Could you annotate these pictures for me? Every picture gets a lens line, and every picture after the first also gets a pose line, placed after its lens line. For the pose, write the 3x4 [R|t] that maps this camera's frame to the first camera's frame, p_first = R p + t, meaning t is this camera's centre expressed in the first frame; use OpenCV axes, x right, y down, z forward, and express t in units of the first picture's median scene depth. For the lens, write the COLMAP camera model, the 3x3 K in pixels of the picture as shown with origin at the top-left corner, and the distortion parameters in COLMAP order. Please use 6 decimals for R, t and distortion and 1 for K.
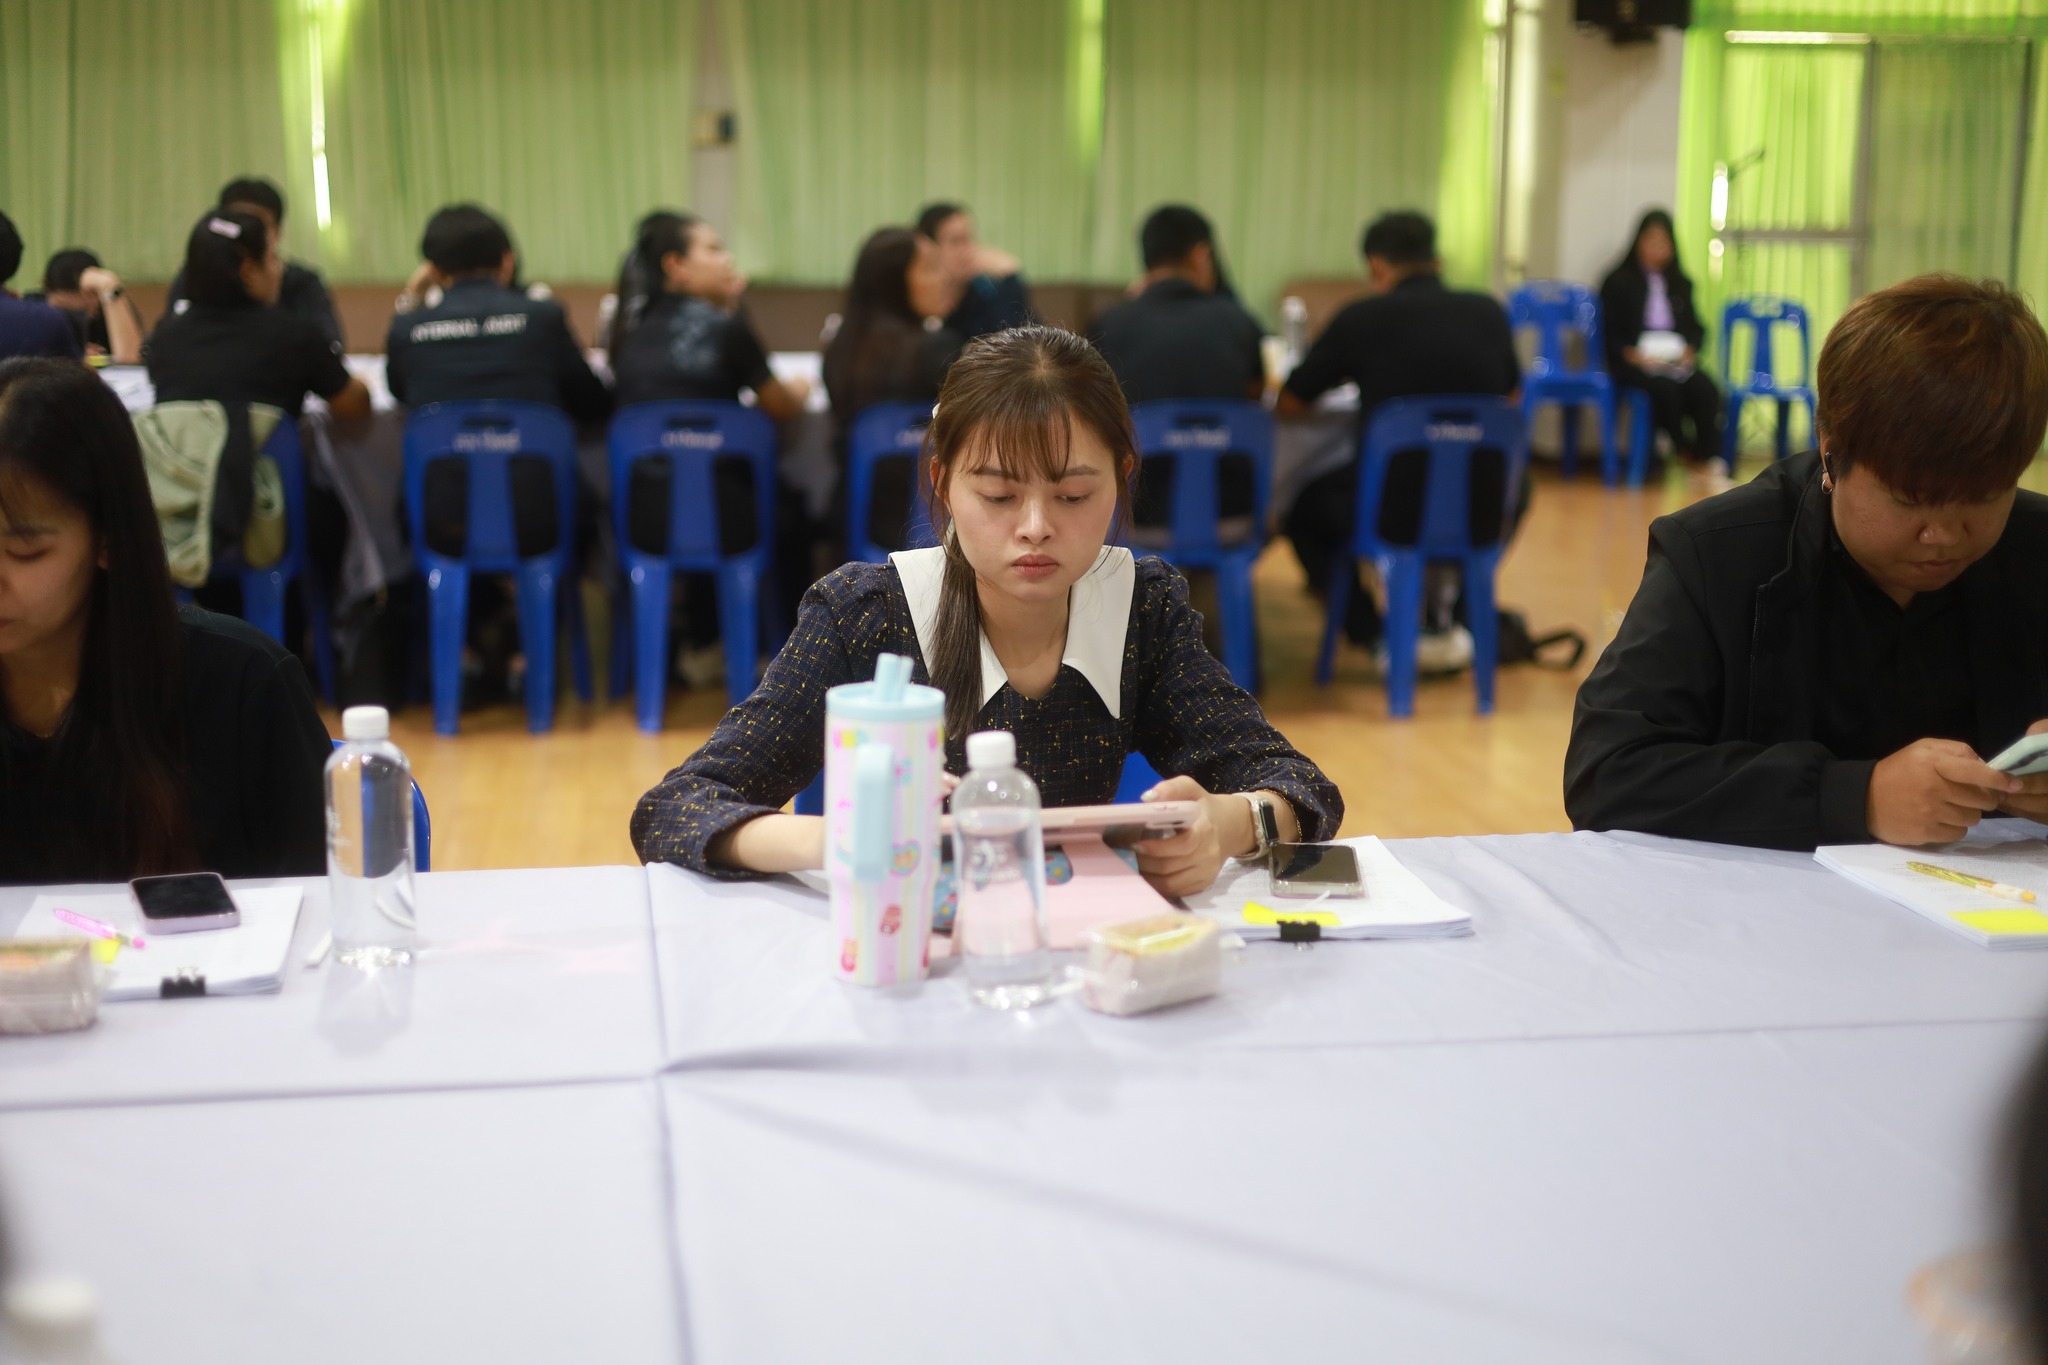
lens RADIAL K [[2884.0, 0, 1029.5], [0, 2884.0, 672.5], [0, 0, 1]] dist [0.014489, -0.023660]
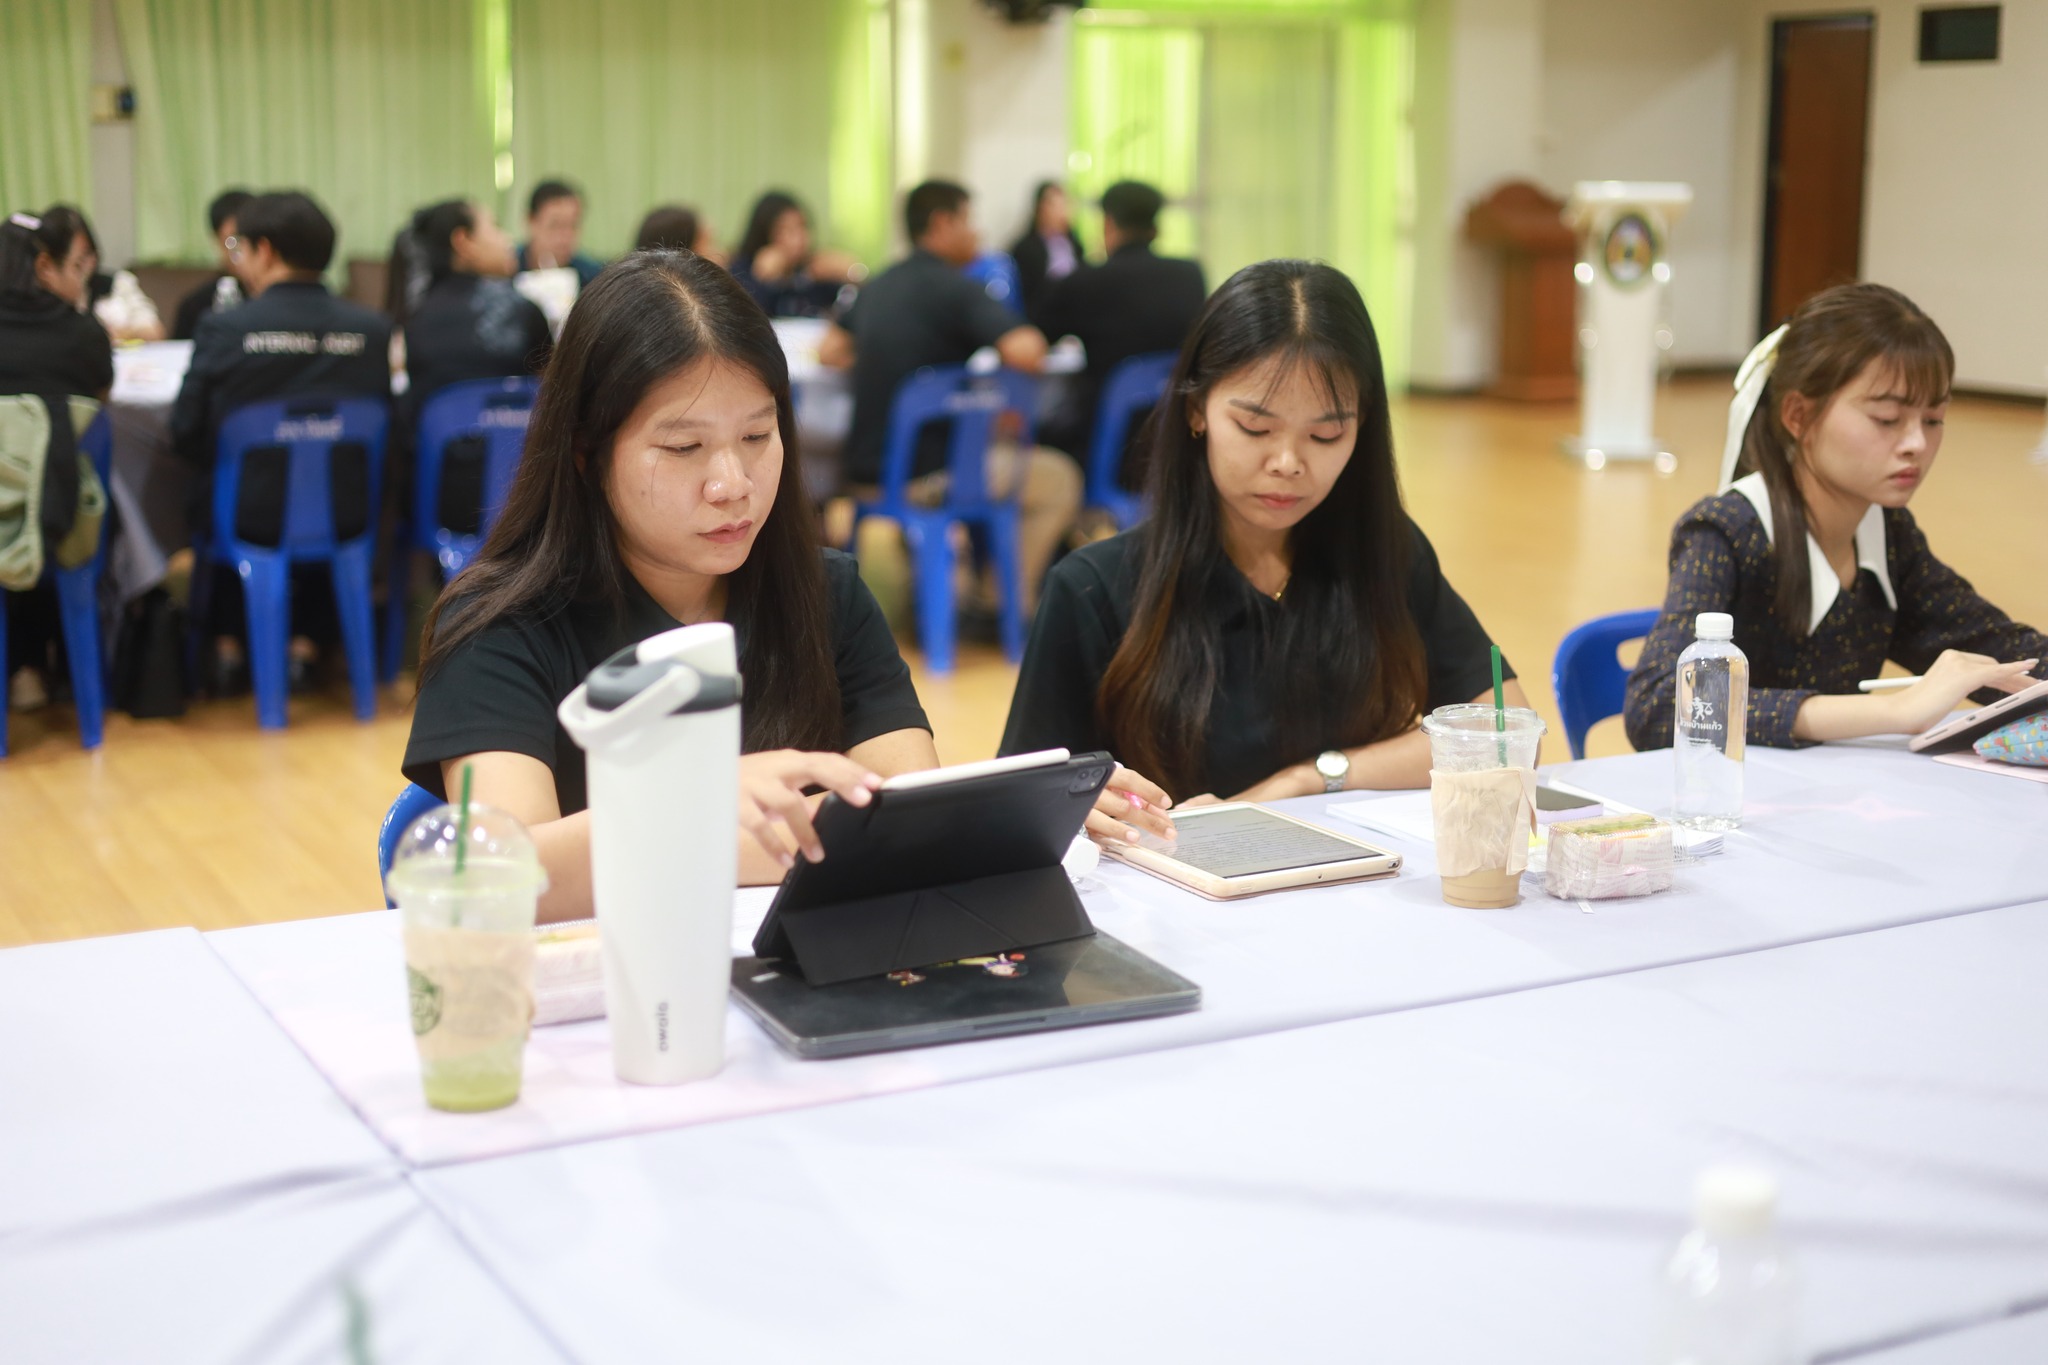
lens RADIAL K [[2869.5, 0, 1001.1], [0, 2869.5, 685.9], [0, 0, 1]] dist [0.067497, 0.048401]
pose [[0.951618, -0.065991, 0.300113, -0.256928], [0.061702, 0.997812, 0.023755, -0.000858], [-0.301024, -0.004088, 0.953608, -0.008526]]
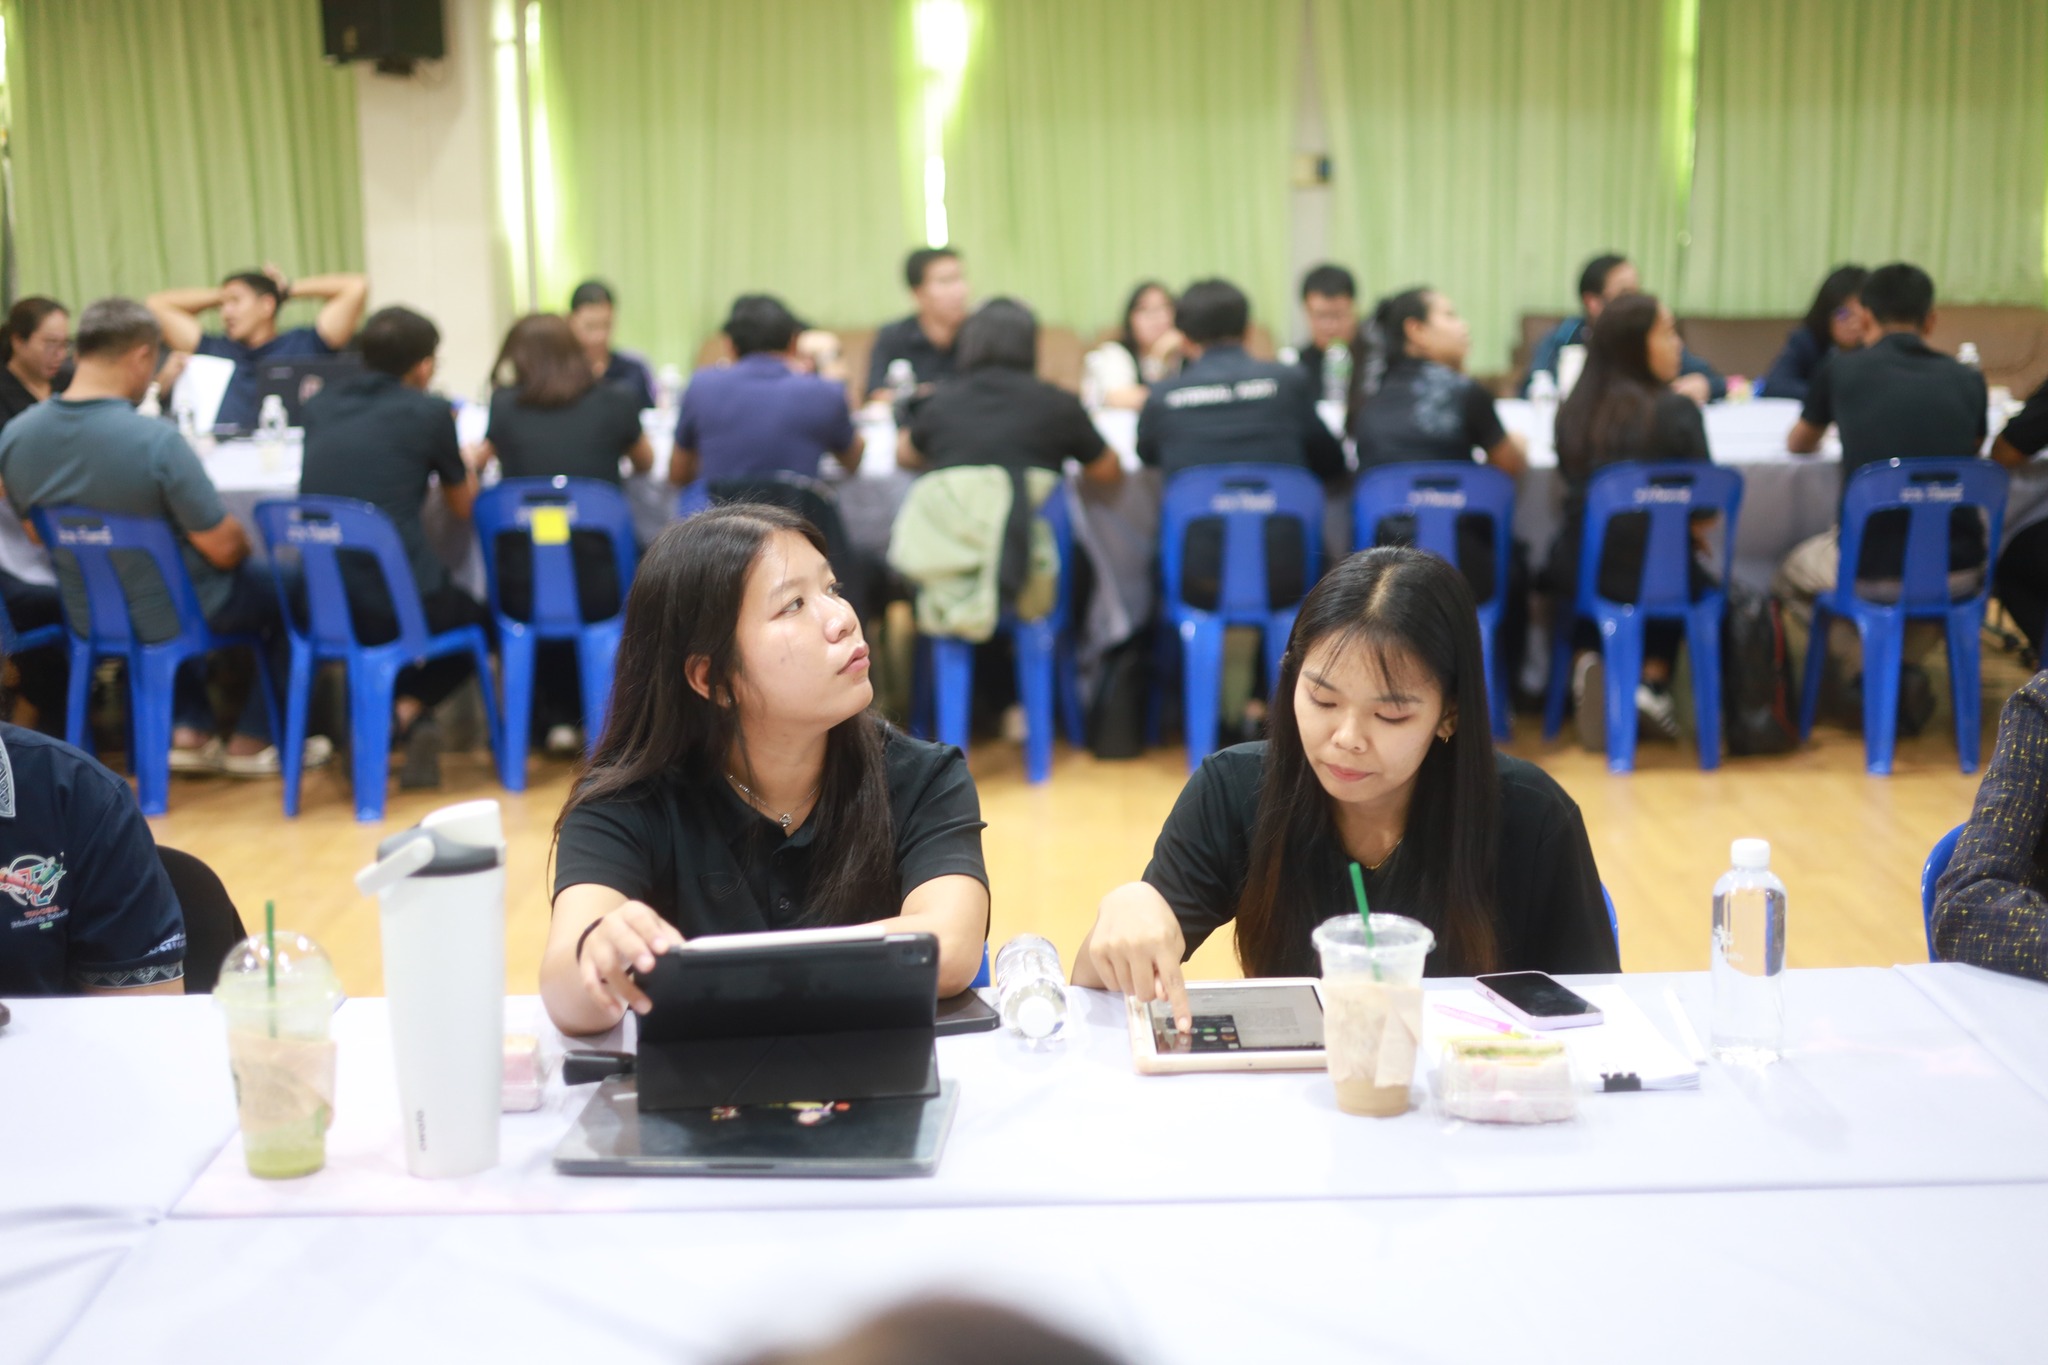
lens RADIAL K [[2884.0, 0, 1029.5], [0, 2884.0, 672.5], [0, 0, 1]] dist [0.014489, -0.023660]
pose [[0.988266, 0.003345, -0.152709, -0.100974], [-0.003691, 0.999991, -0.001981, -0.015028], [0.152701, 0.002521, 0.988269, -0.051926]]
